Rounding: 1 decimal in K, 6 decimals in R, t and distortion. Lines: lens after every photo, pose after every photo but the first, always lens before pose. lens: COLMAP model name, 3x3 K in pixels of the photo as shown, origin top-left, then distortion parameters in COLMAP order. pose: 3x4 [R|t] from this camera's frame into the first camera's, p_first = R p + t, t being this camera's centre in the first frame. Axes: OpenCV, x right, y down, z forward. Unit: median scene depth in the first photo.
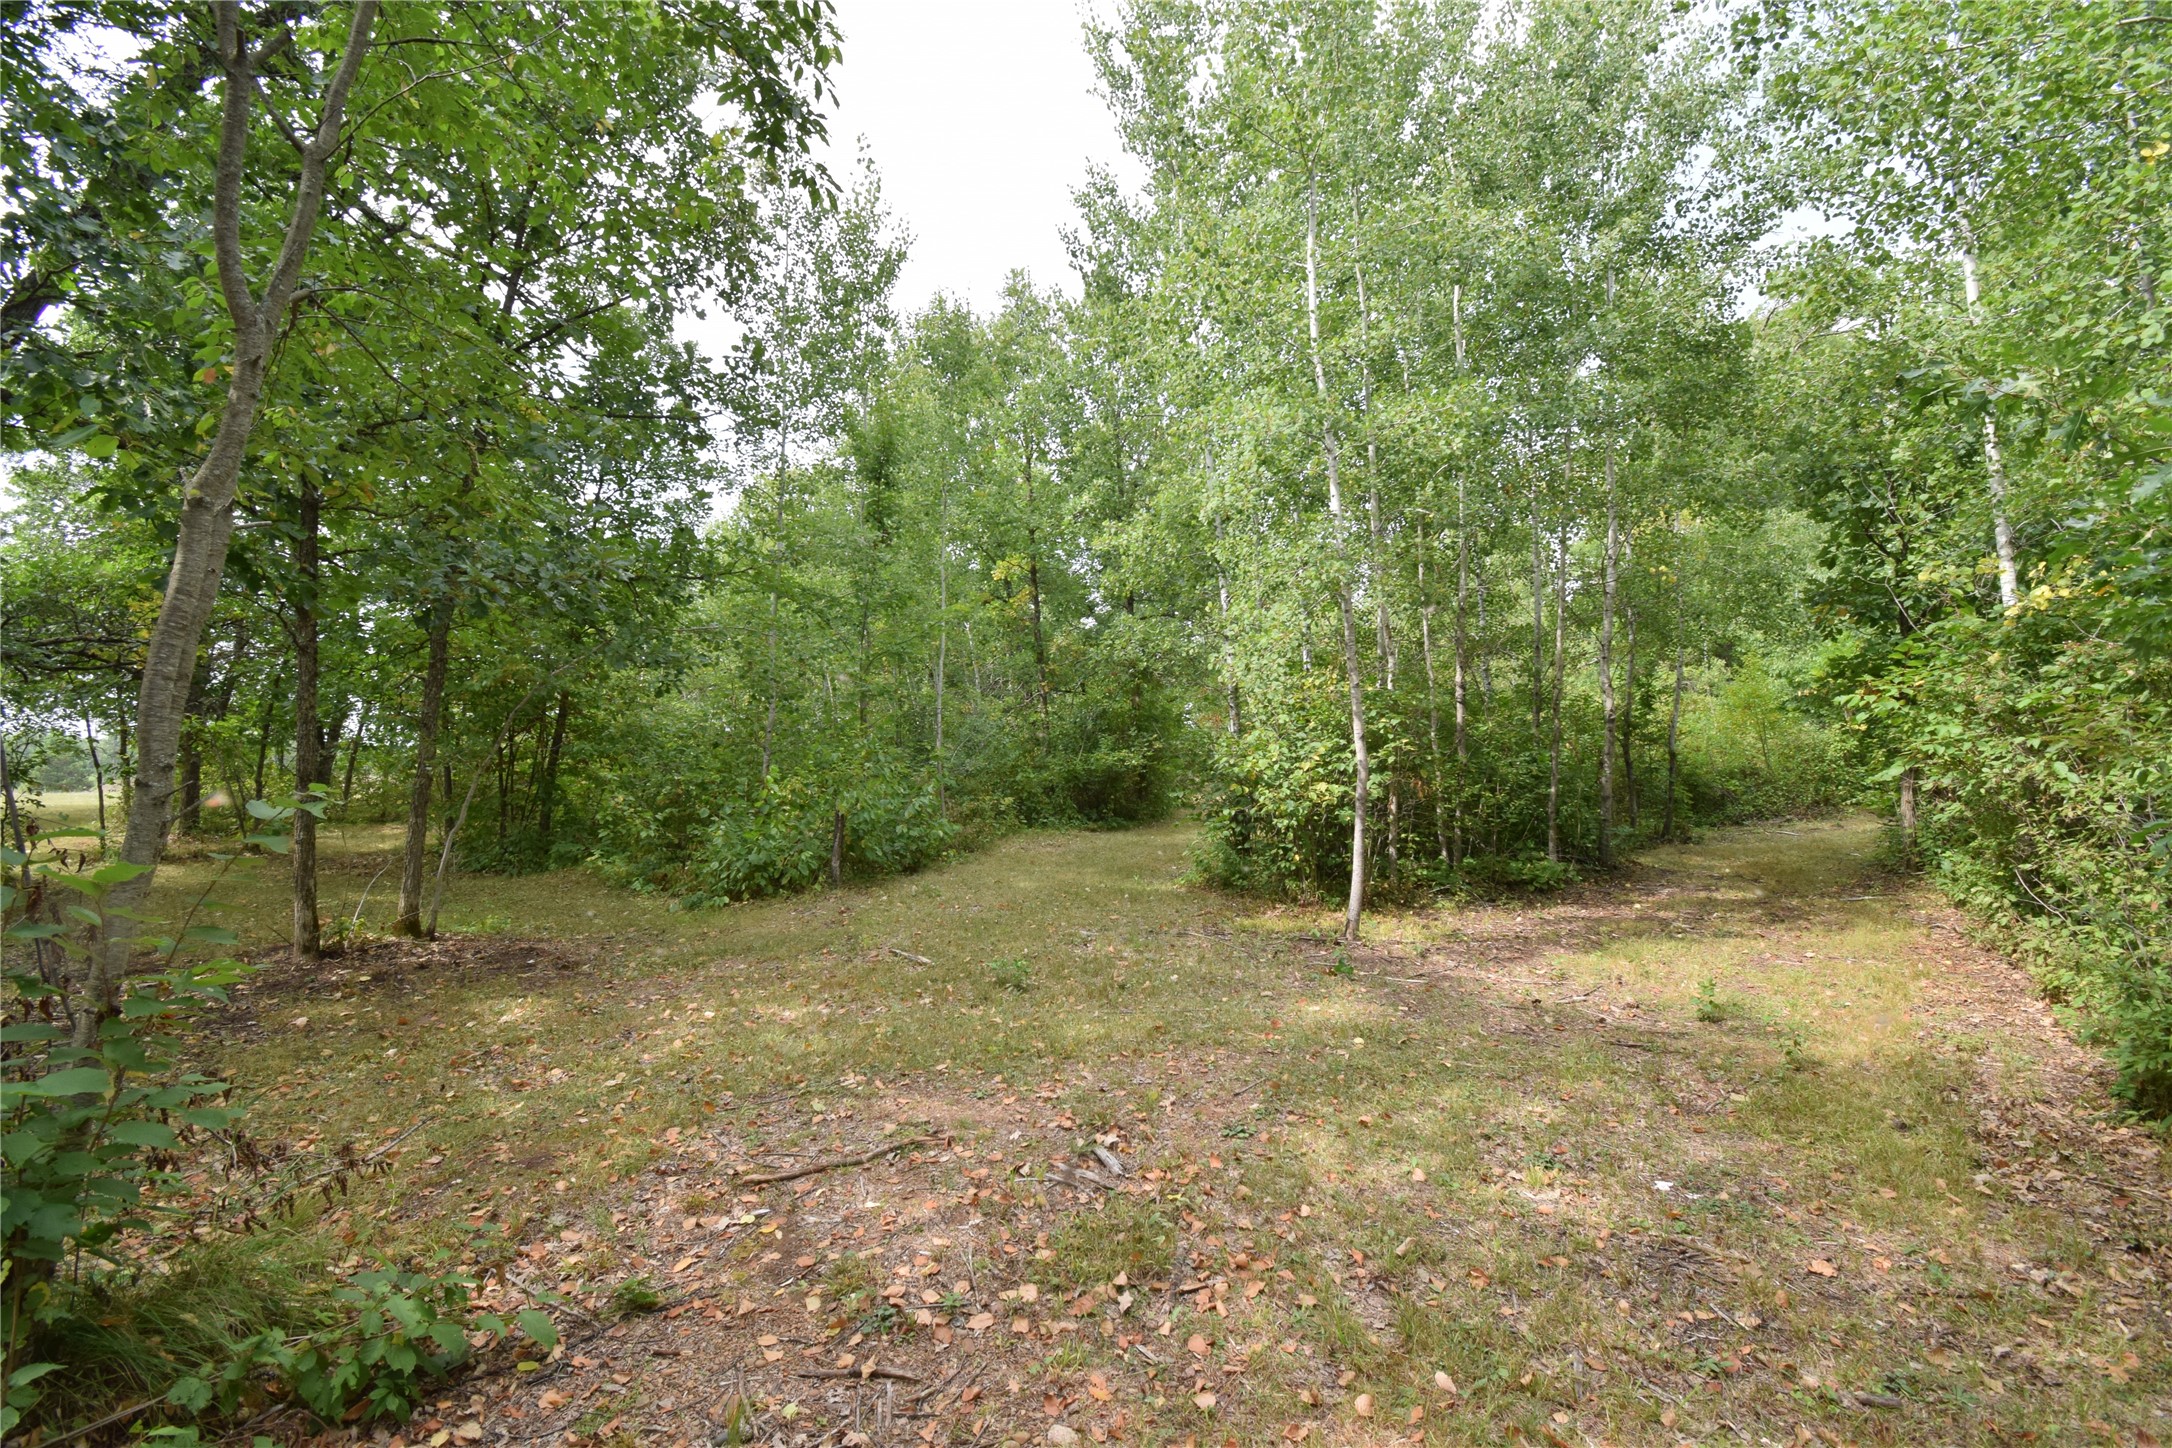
lens RADIAL K [[931.9, 0, 1090.8], [0, 931.9, 743.6], [0, 0, 1]] dist [-0.019343, -0.000545]
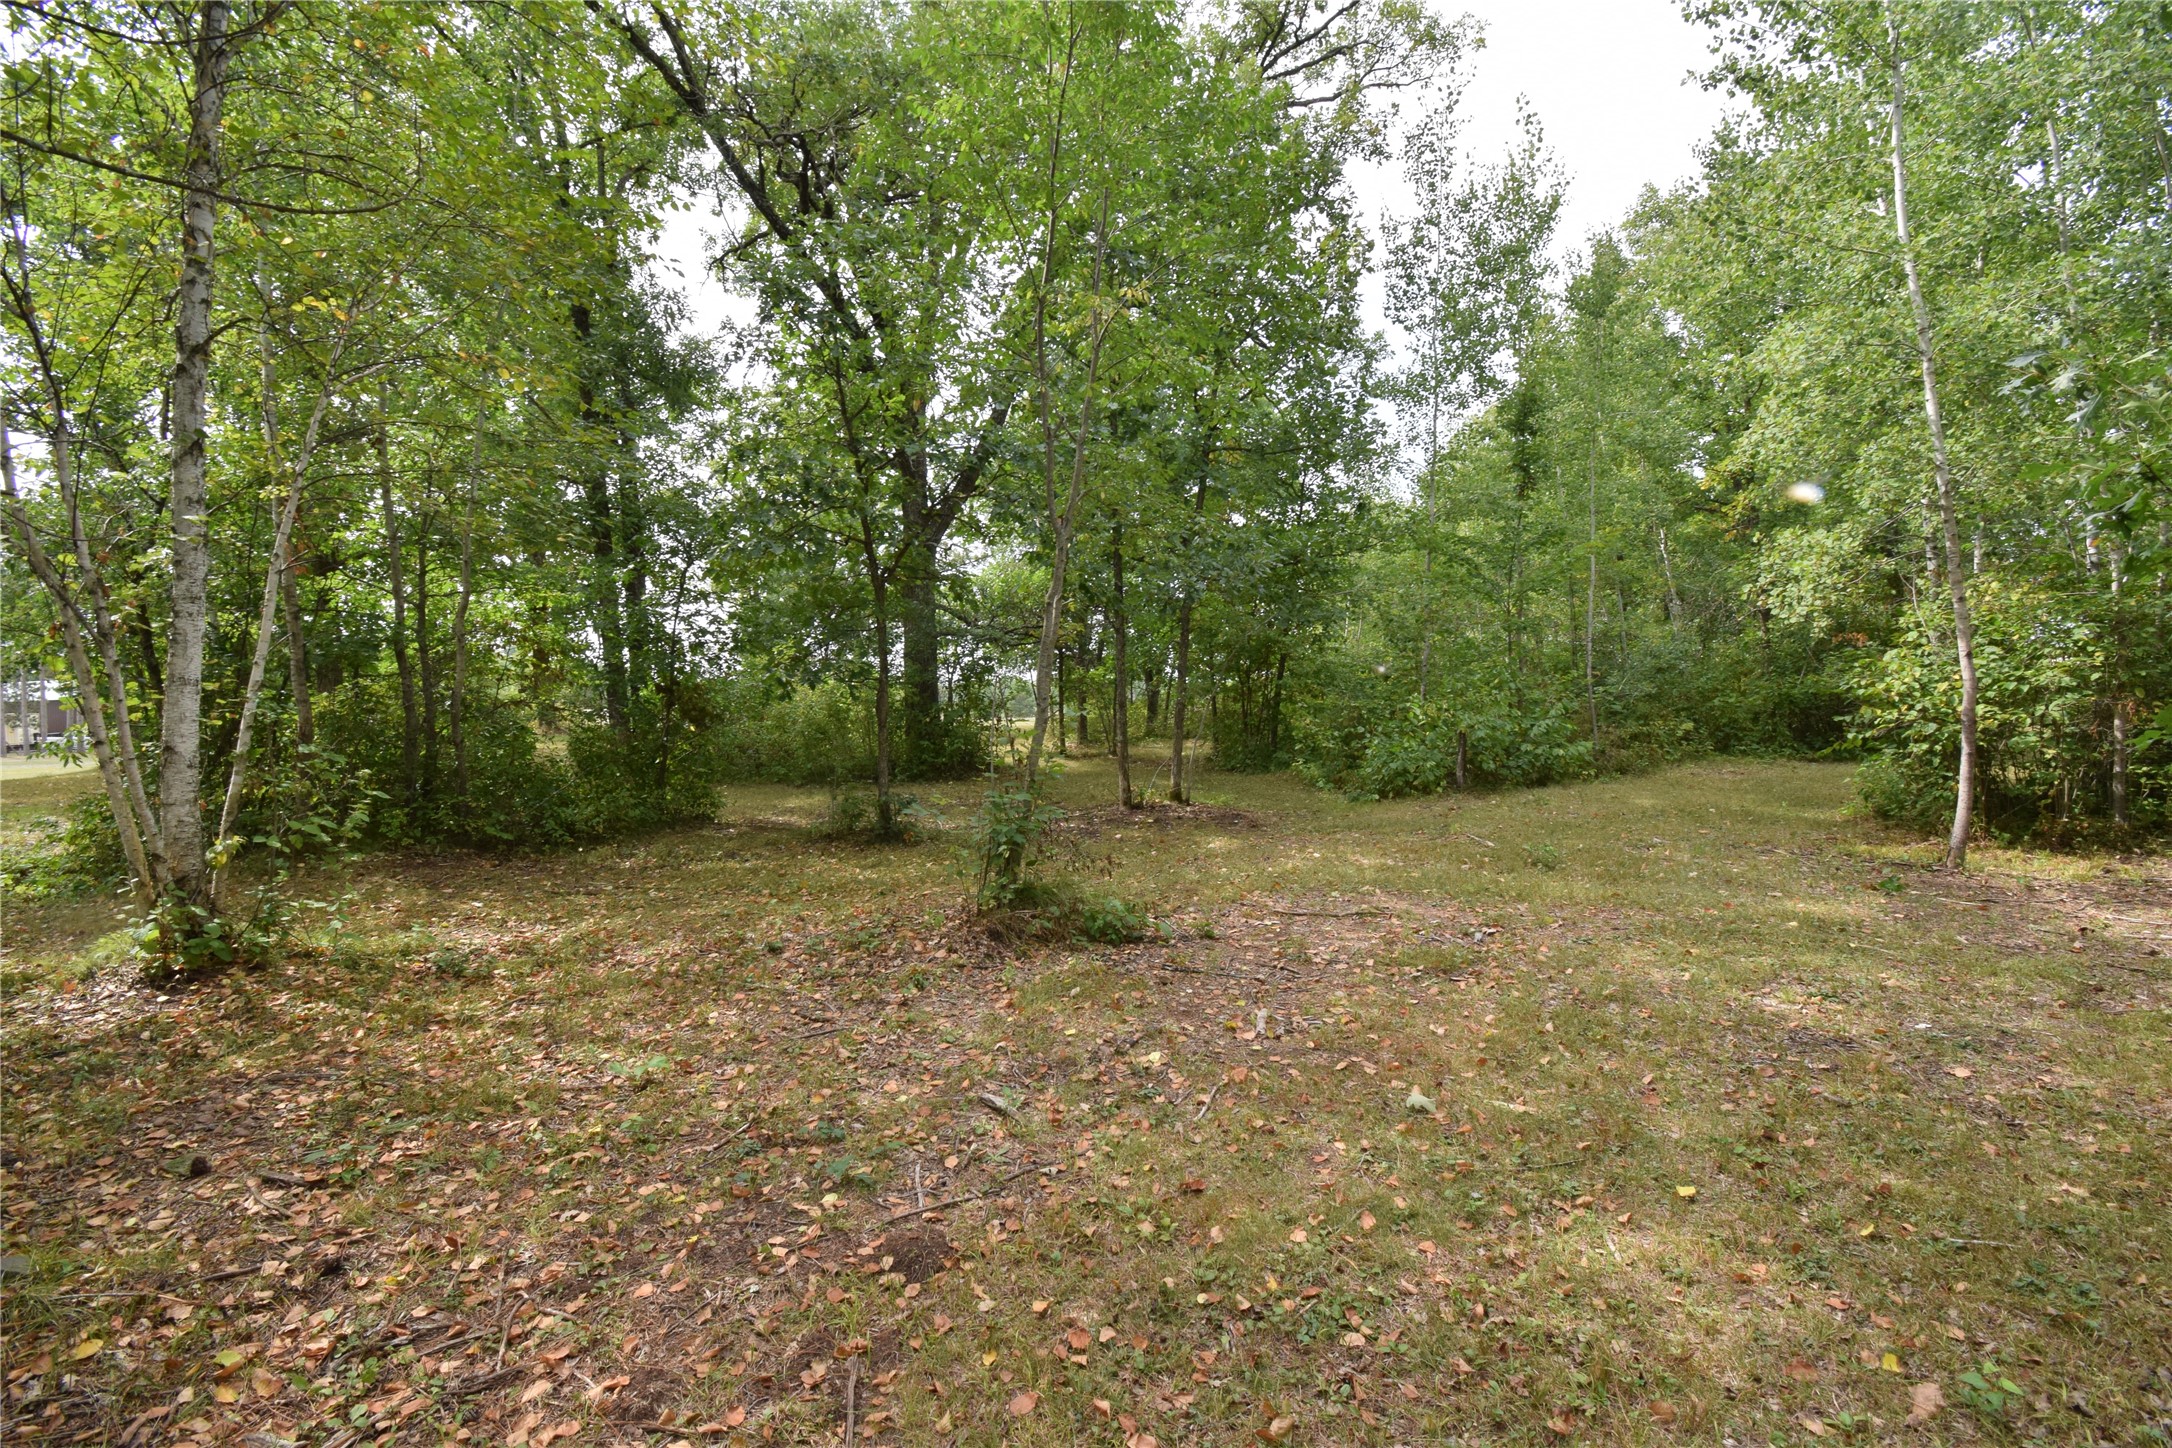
lens RADIAL K [[931.9, 0, 1090.8], [0, 931.9, 743.6], [0, 0, 1]] dist [-0.019343, -0.000545]
pose [[0.712825, 0.022962, -0.700966, 0.211433], [0.030925, 0.997463, 0.064122, -0.003202], [0.700660, -0.067385, 0.710306, -0.187178]]
